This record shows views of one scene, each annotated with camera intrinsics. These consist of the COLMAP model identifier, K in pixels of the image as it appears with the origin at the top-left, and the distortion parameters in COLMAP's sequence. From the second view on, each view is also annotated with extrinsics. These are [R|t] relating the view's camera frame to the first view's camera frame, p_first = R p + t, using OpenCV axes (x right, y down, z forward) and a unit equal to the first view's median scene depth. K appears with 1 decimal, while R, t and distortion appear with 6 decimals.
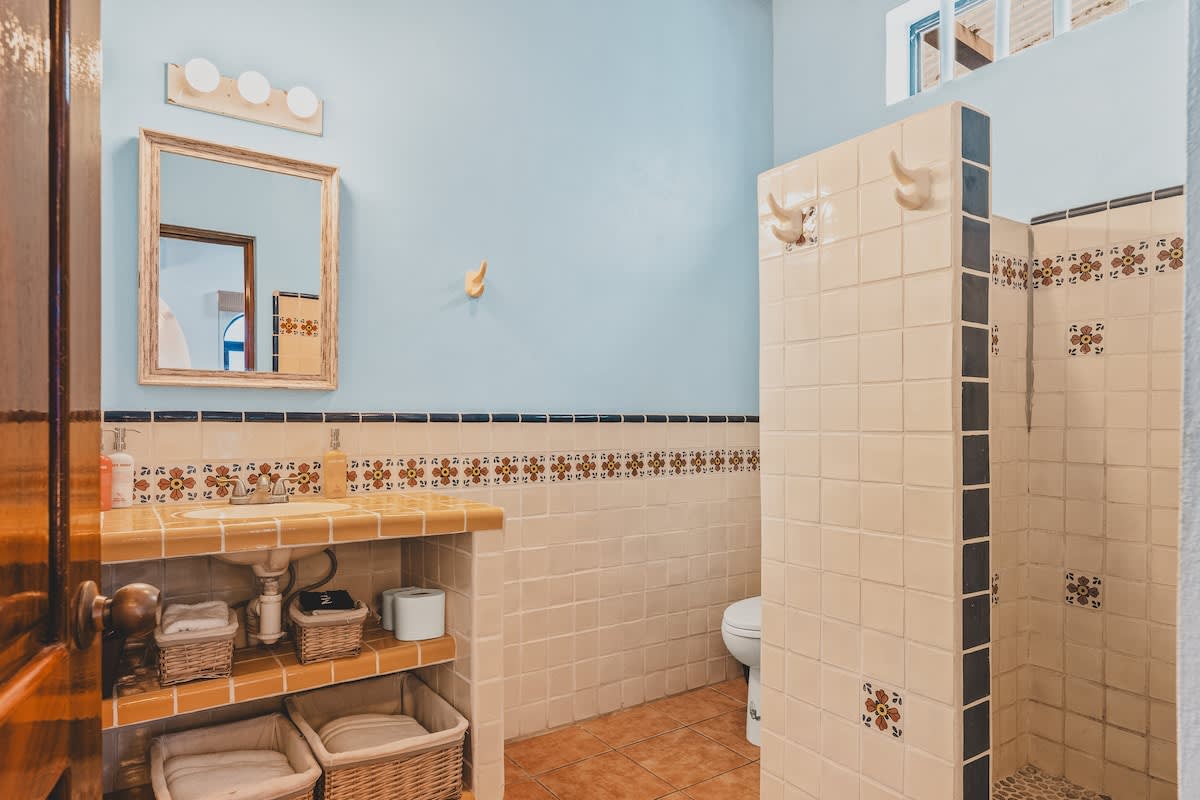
lens RADIAL K [[726.2, 0, 595.4], [0, 726.2, 423.4], [0, 0, 1]] dist [-0.003496, -0.001277]
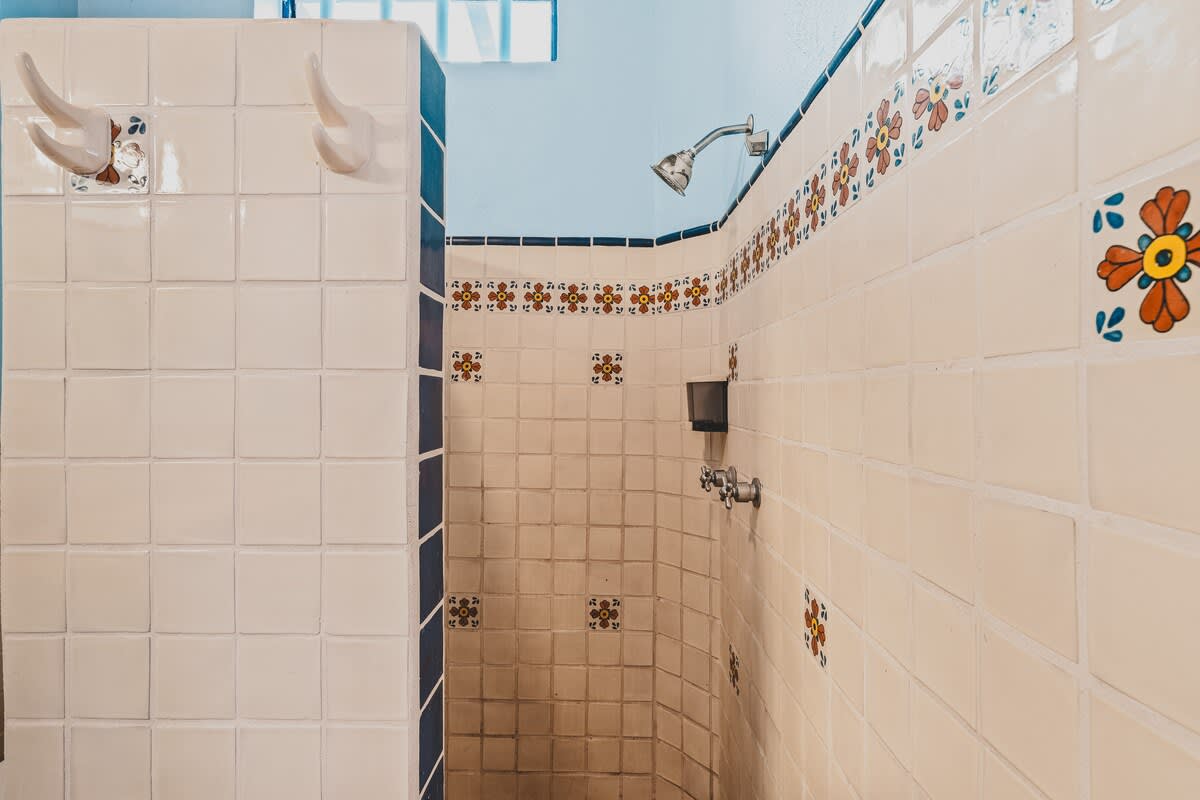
lens RADIAL K [[566.6, 0, 598.5], [0, 566.6, 390.9], [0, 0, 1]] dist [-0.004678, -0.000023]
pose [[0.568238, 0.004821, 0.822850, 0.204847], [-0.004661, 0.999986, -0.002640, -0.134501], [-0.822851, -0.002335, 0.568252, 0.655067]]
